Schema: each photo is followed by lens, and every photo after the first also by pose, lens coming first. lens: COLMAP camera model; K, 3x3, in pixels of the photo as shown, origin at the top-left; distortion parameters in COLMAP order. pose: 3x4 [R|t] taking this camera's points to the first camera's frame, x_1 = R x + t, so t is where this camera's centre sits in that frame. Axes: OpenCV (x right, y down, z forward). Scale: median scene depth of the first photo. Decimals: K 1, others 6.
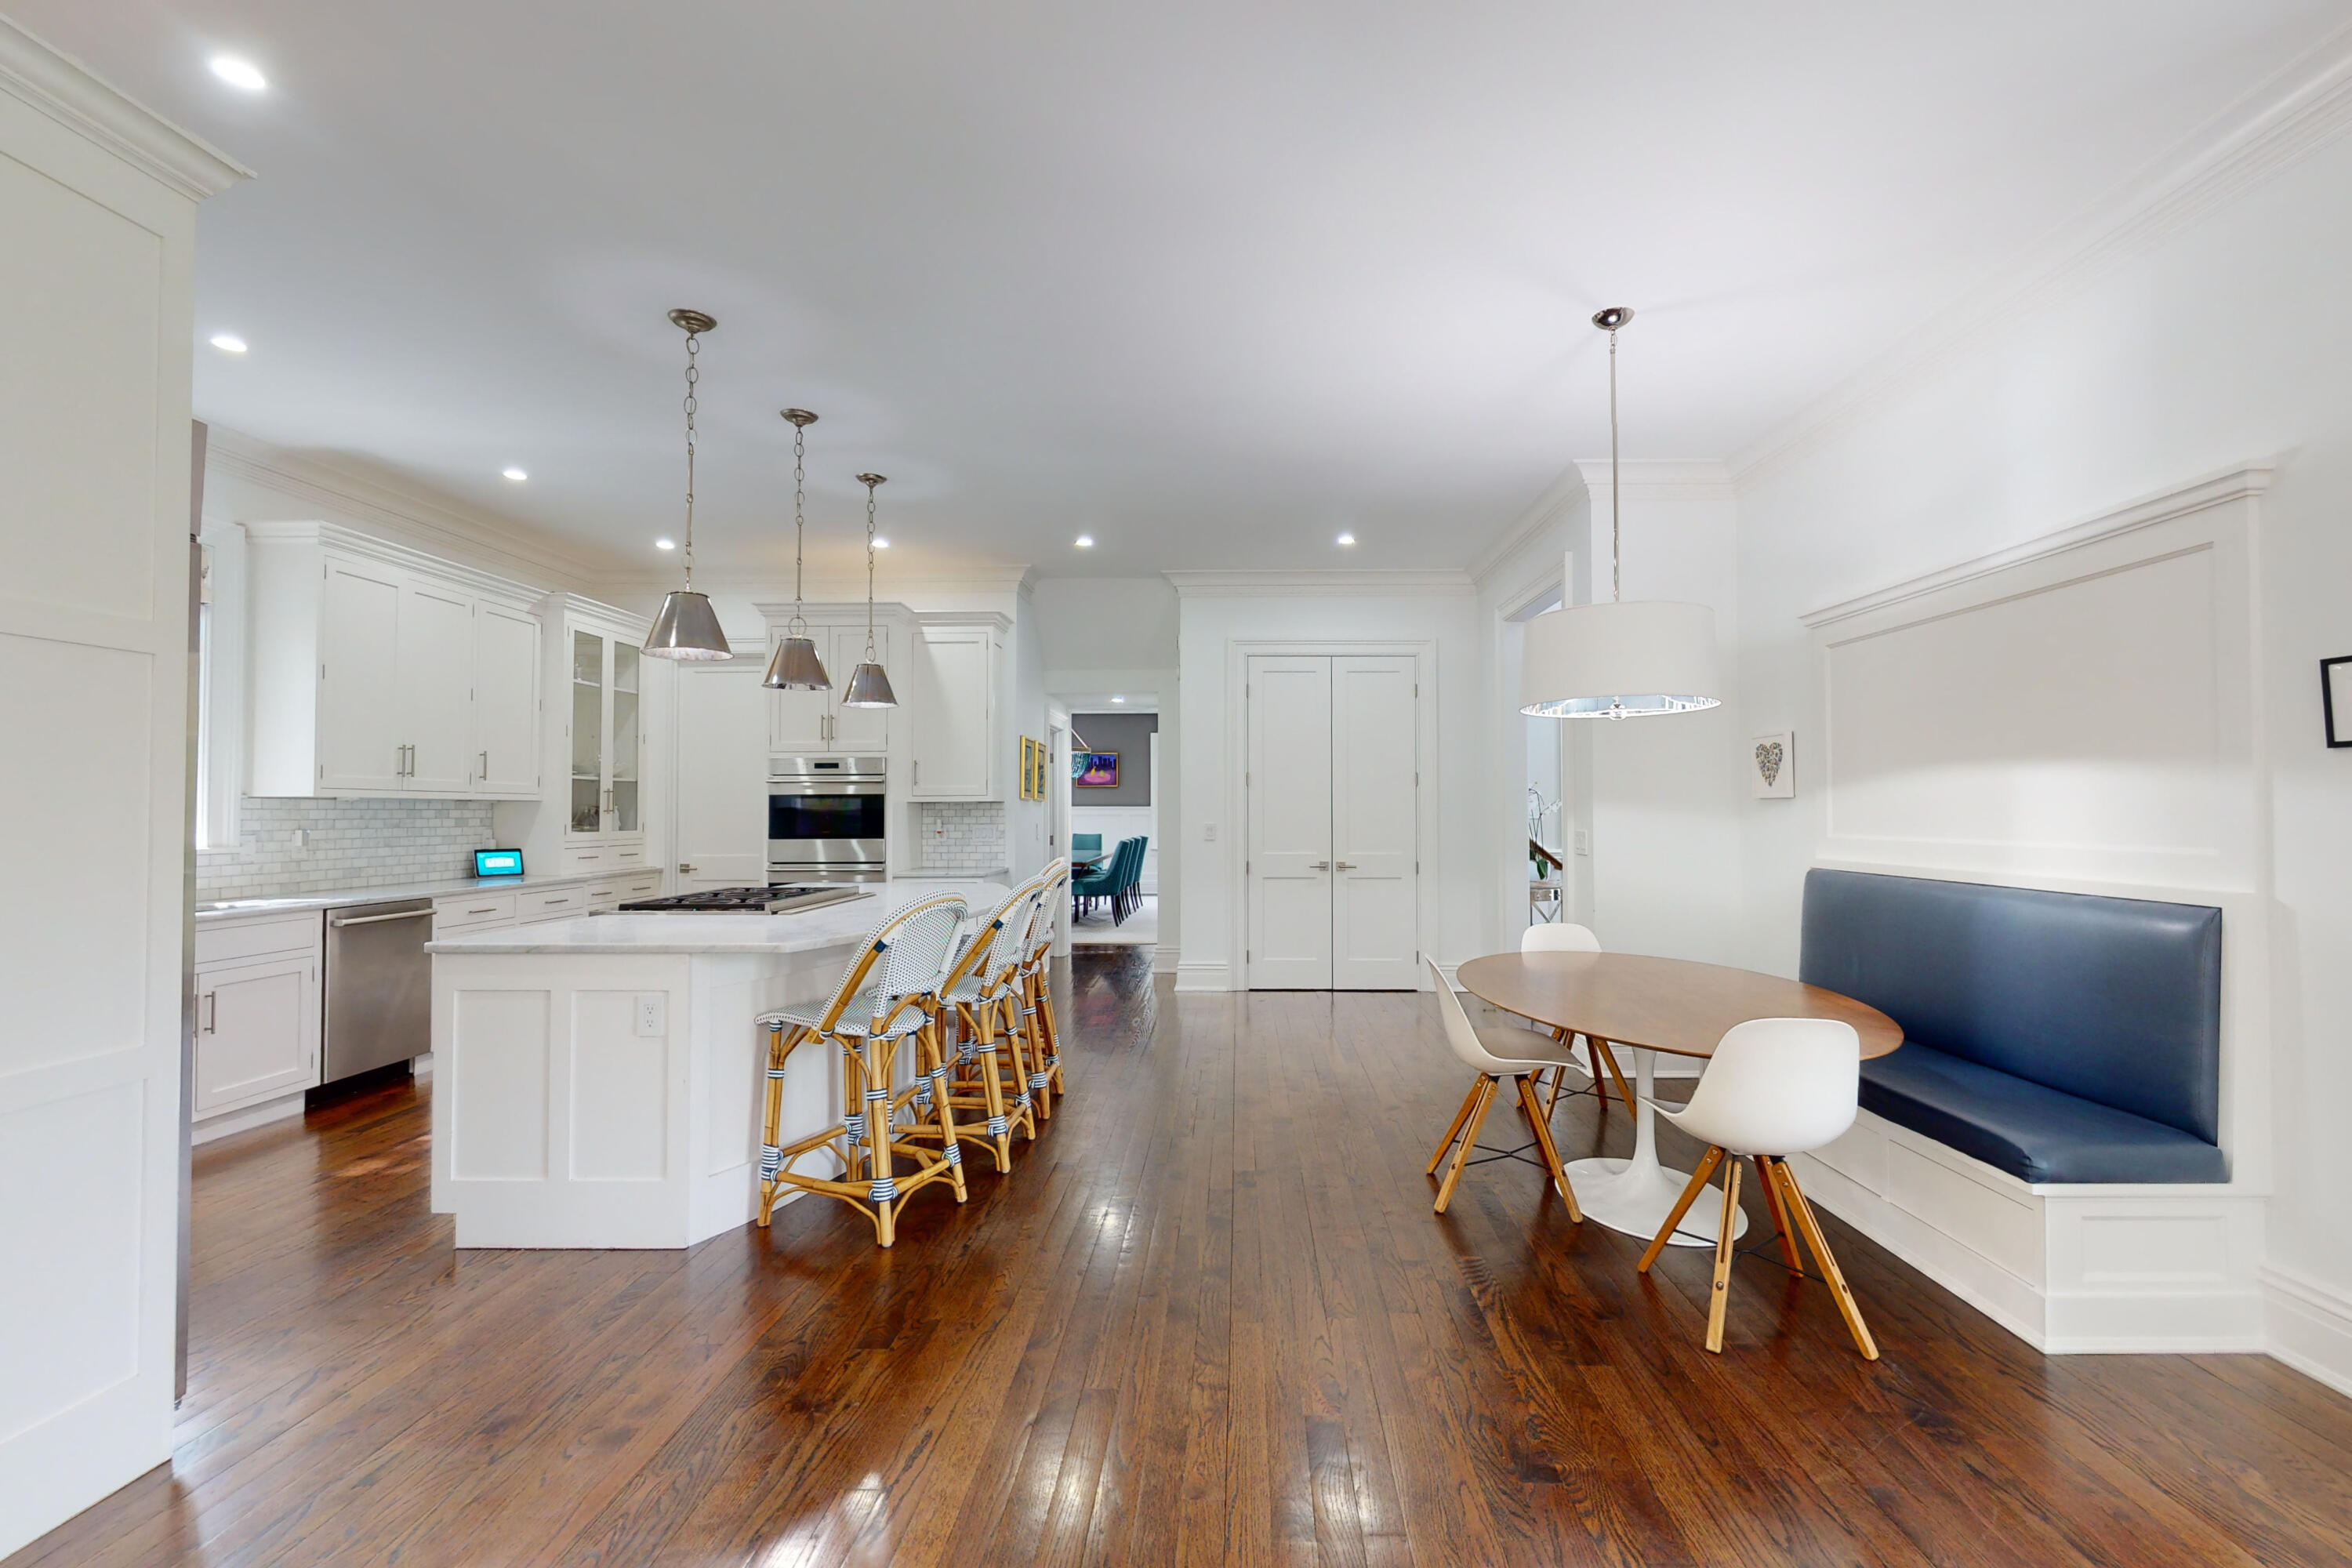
lens RADIAL K [[1015.9, 0, 1251.6], [0, 1015.9, 796.8], [0, 0, 1]] dist [0.000052, -0.000072]
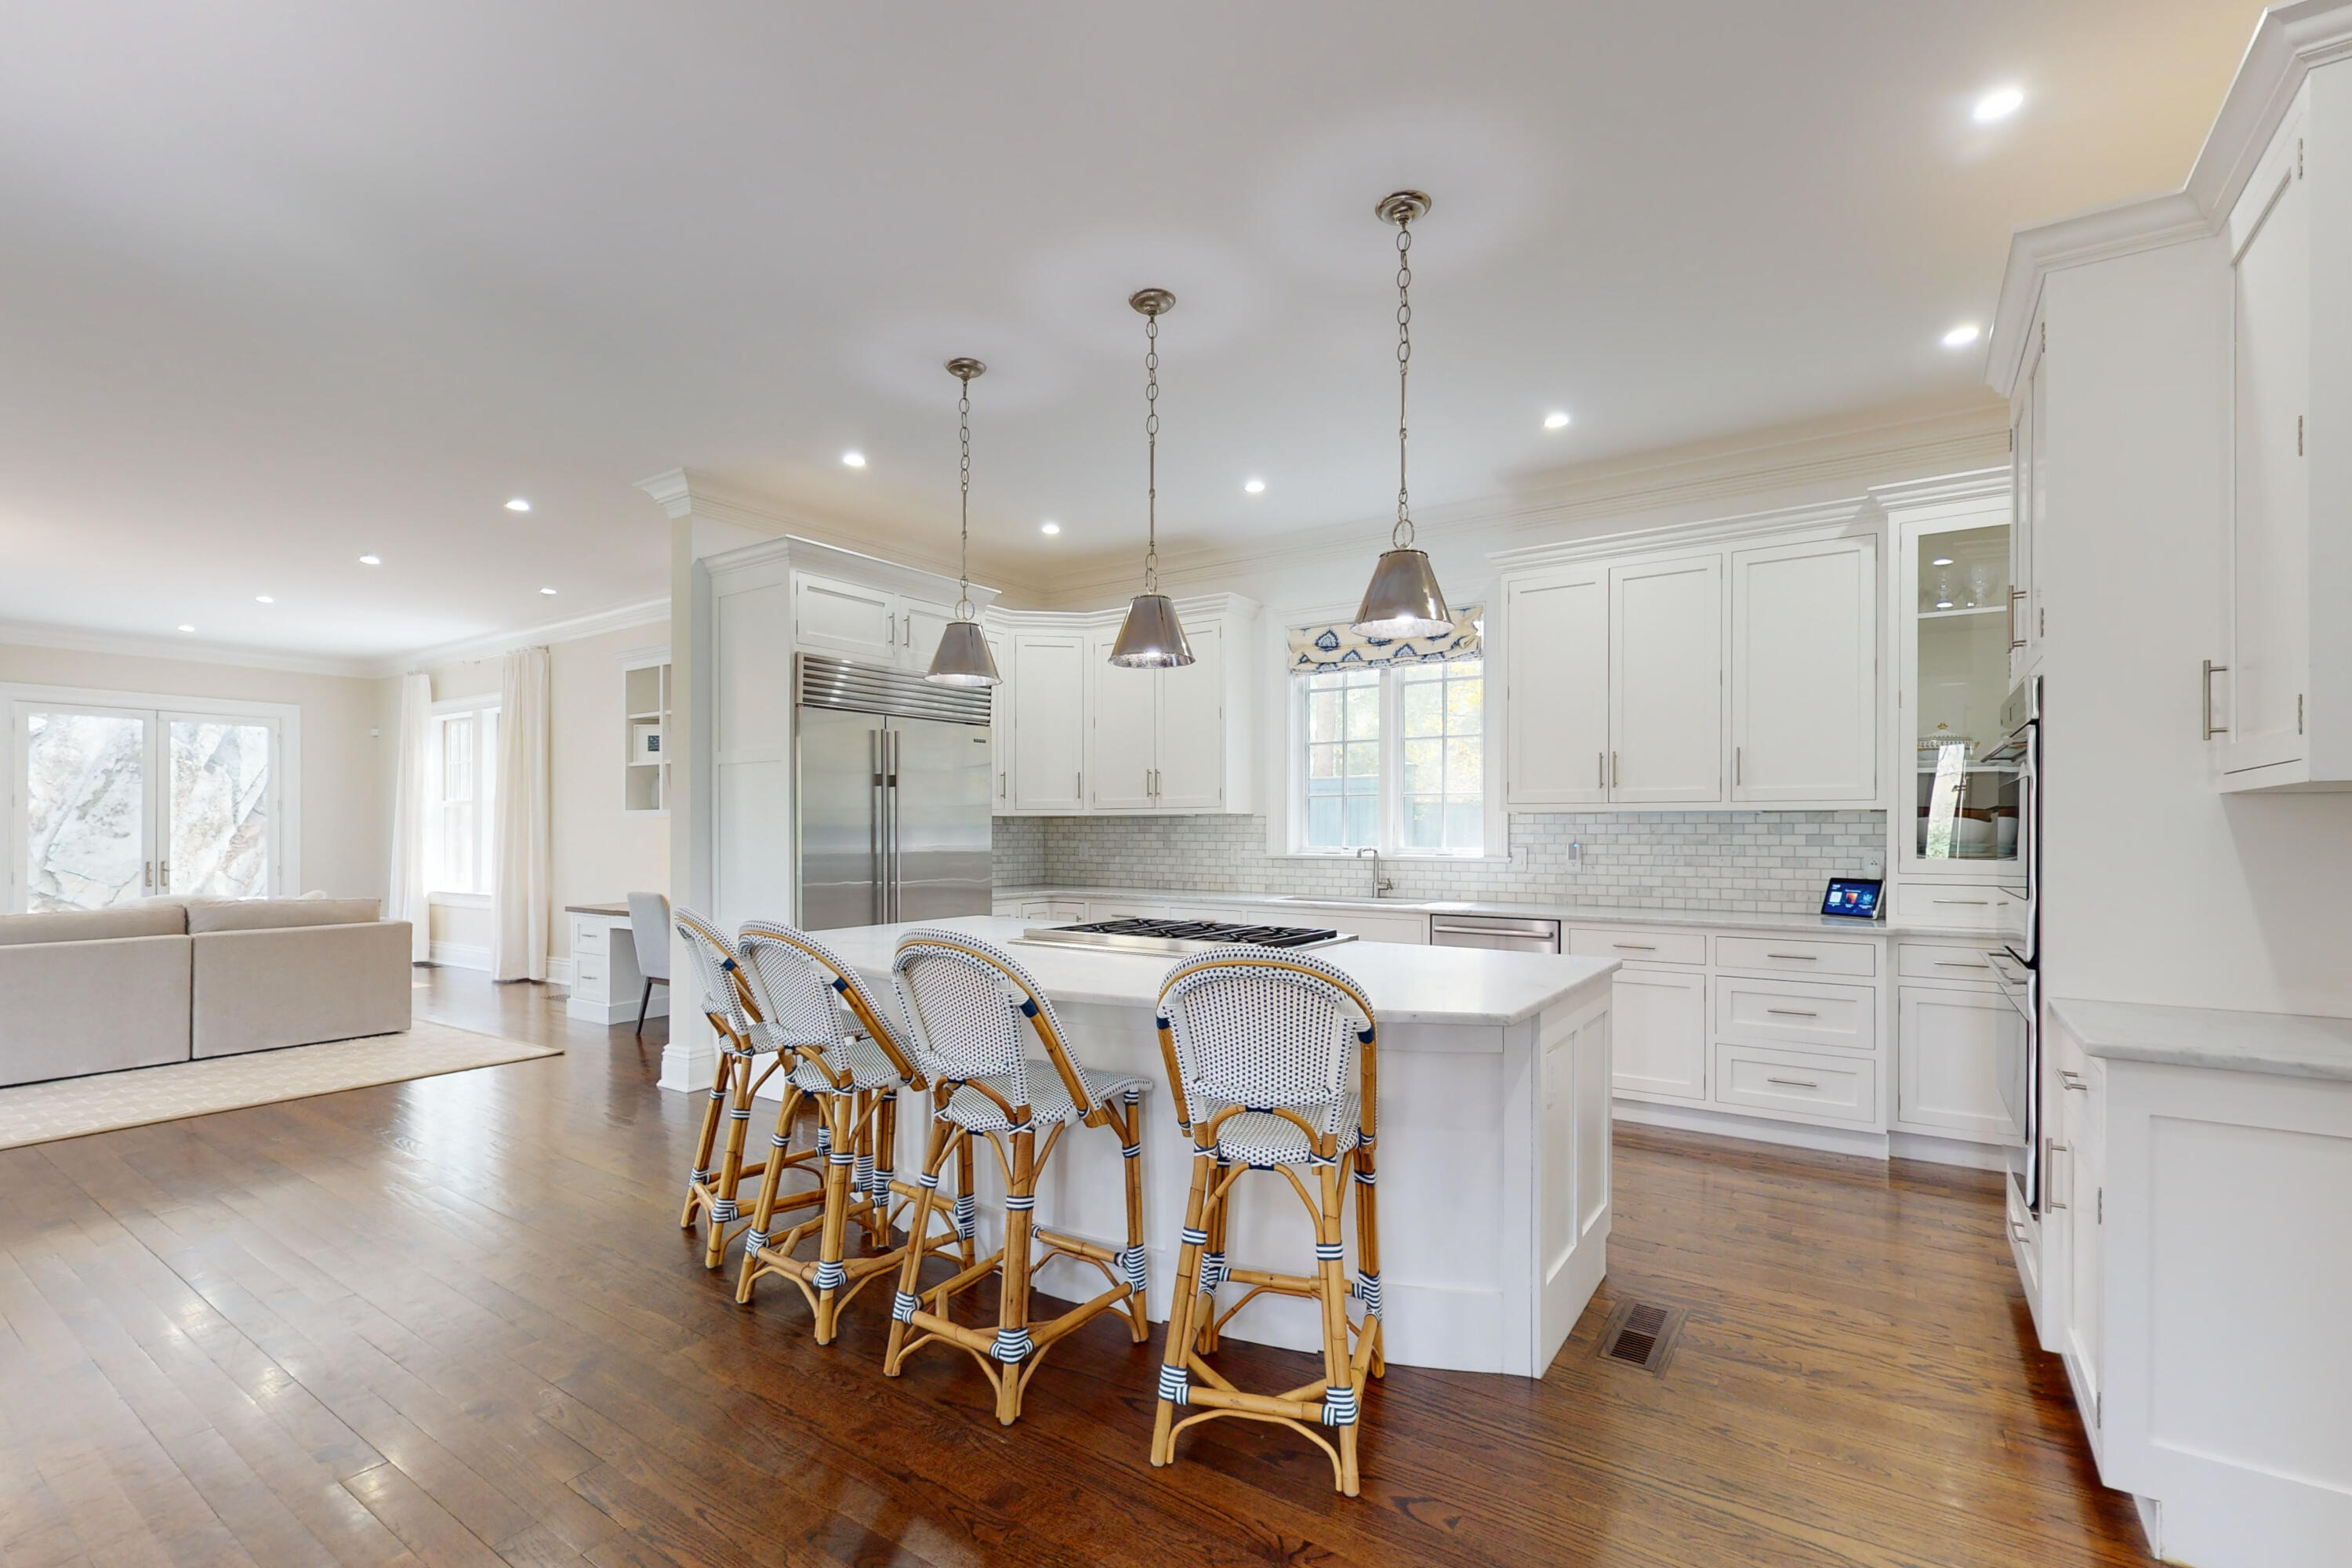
lens RADIAL K [[1058.3, 0, 1199.9], [0, 1058.3, 827.0], [0, 0, 1]] dist [-0.001865, 0.000187]
pose [[-0.567491, -0.002899, -0.823374, 0.146647], [0.011055, 0.999877, -0.011140, 0.021210], [0.823305, -0.015425, -0.567389, 1.190862]]
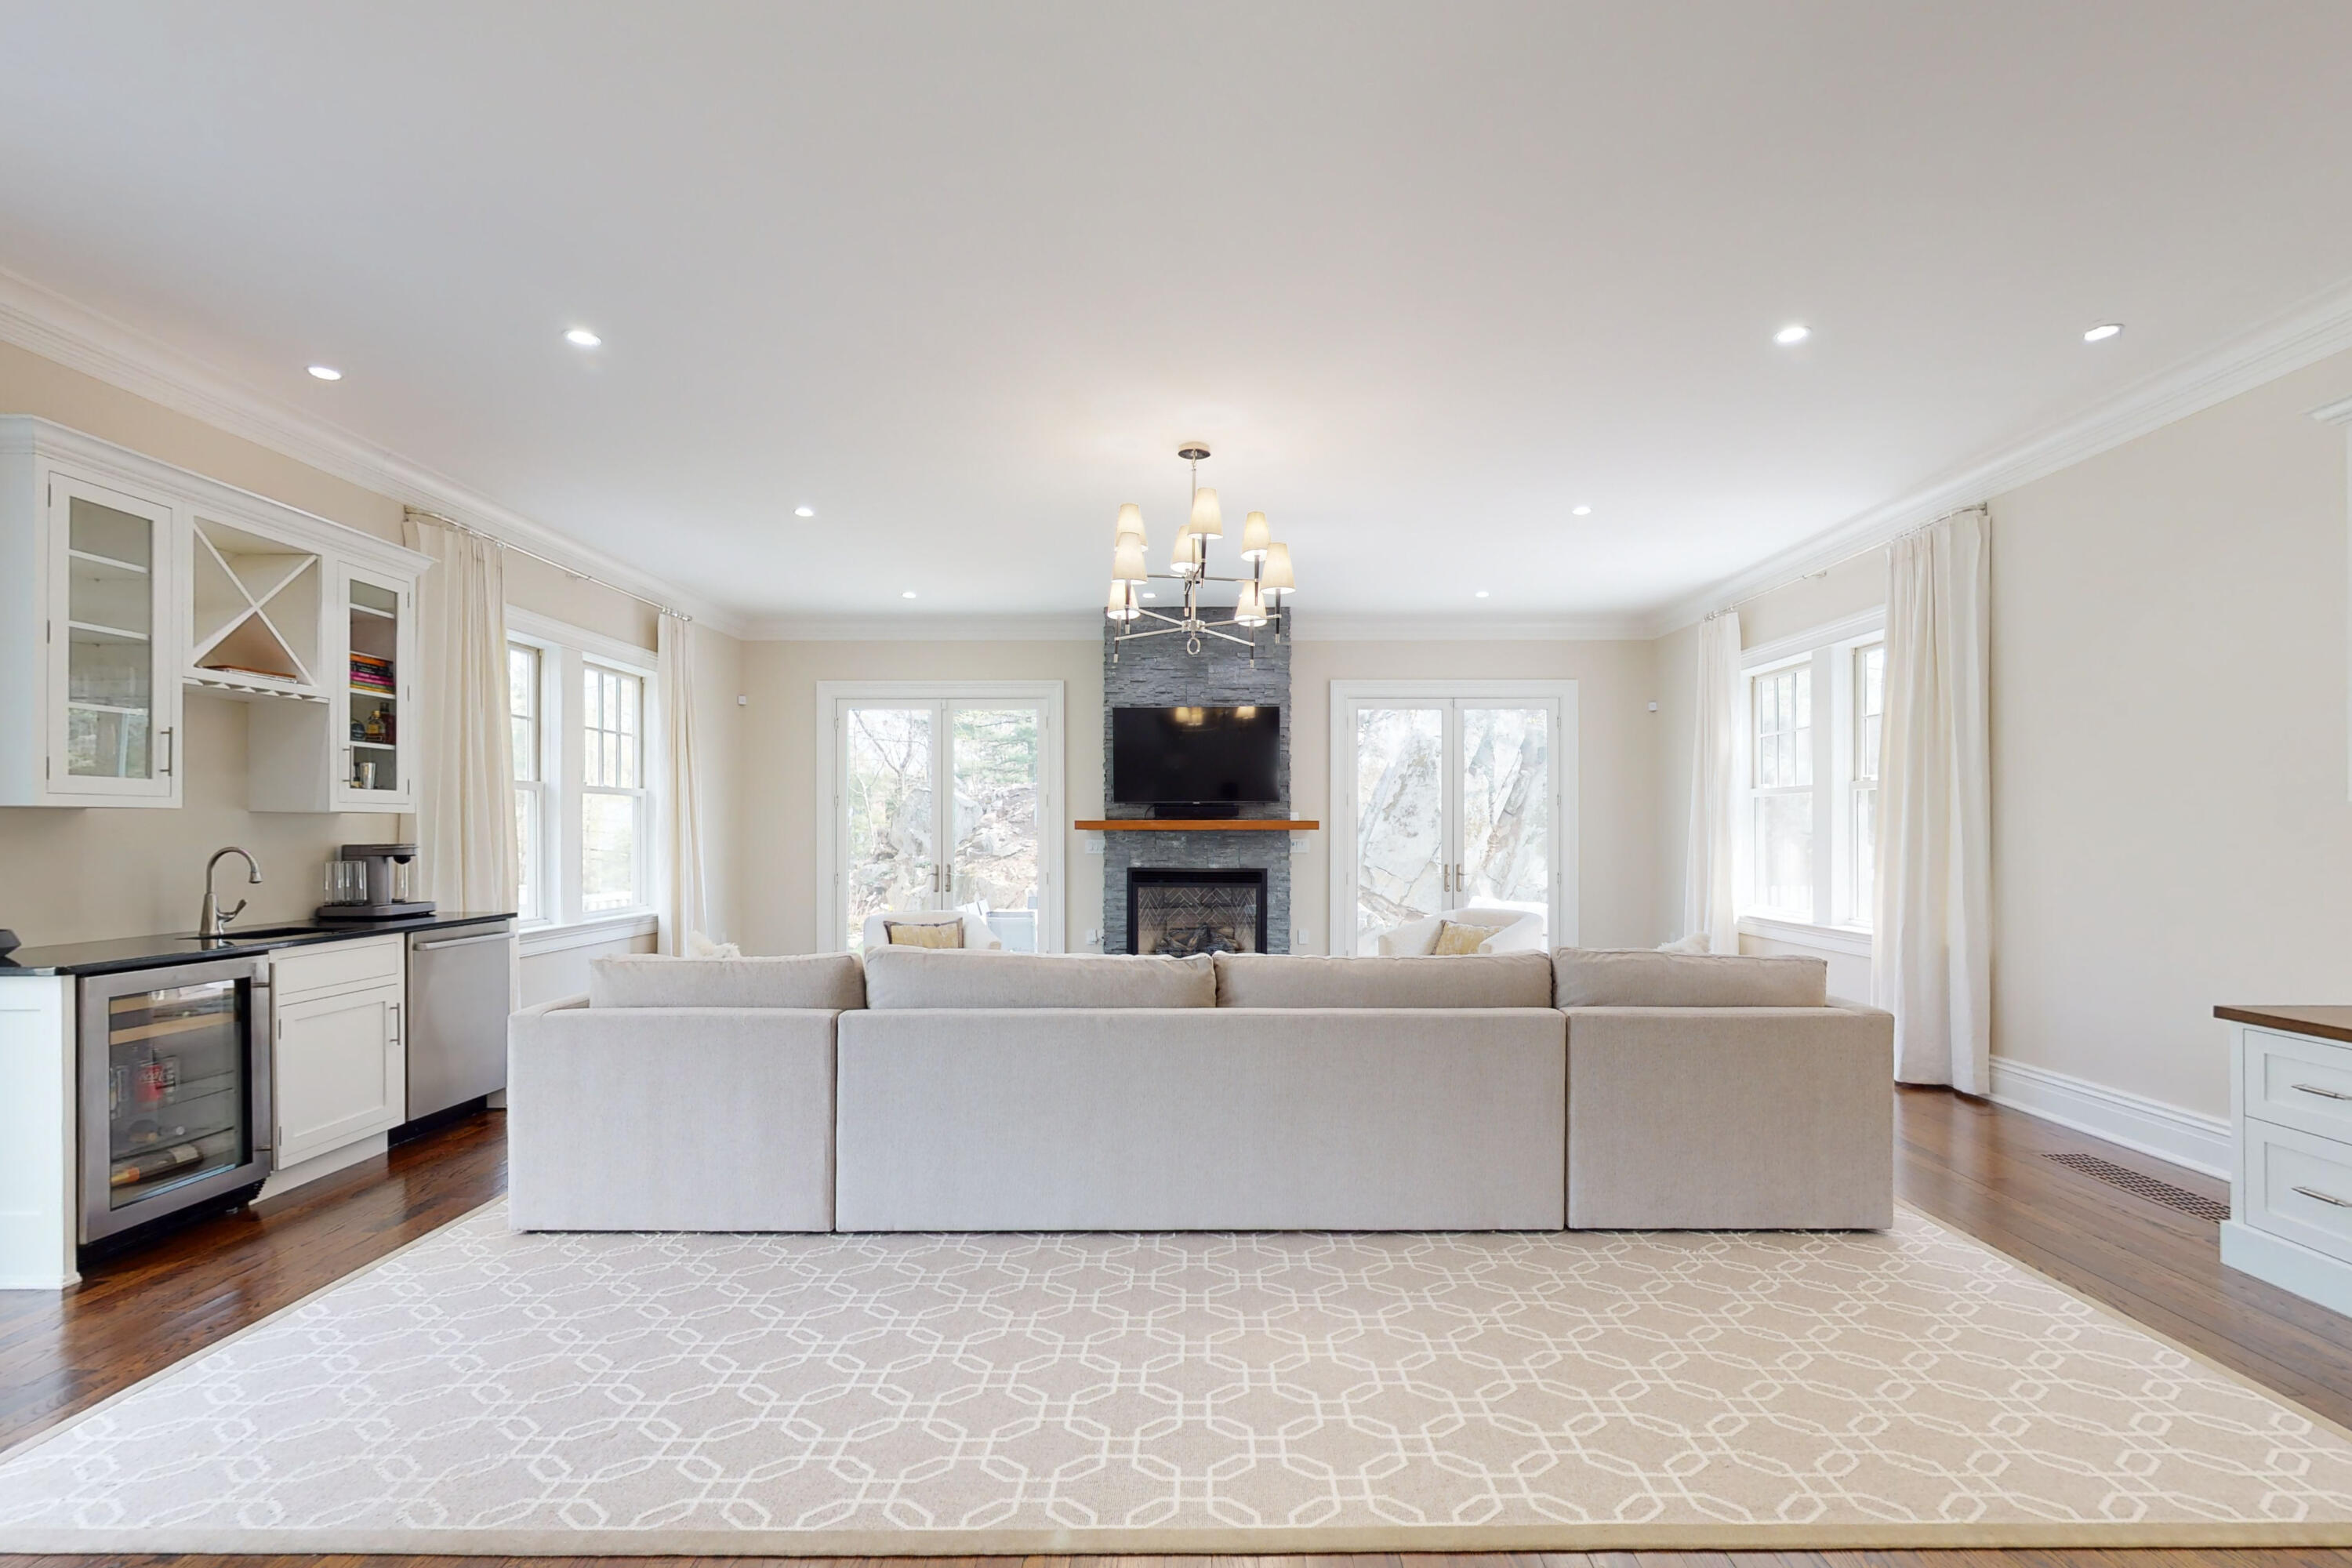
lens RADIAL K [[1058.3, 0, 1238.5], [0, 1058.3, 830.2], [0, 0, 1]] dist [-0.001865, 0.000187]
pose [[-0.999631, 0.002059, -0.027092, 0.050857], [0.002412, 0.999913, -0.013000, 0.007147], [0.027063, -0.013061, -0.999548, 0.334991]]
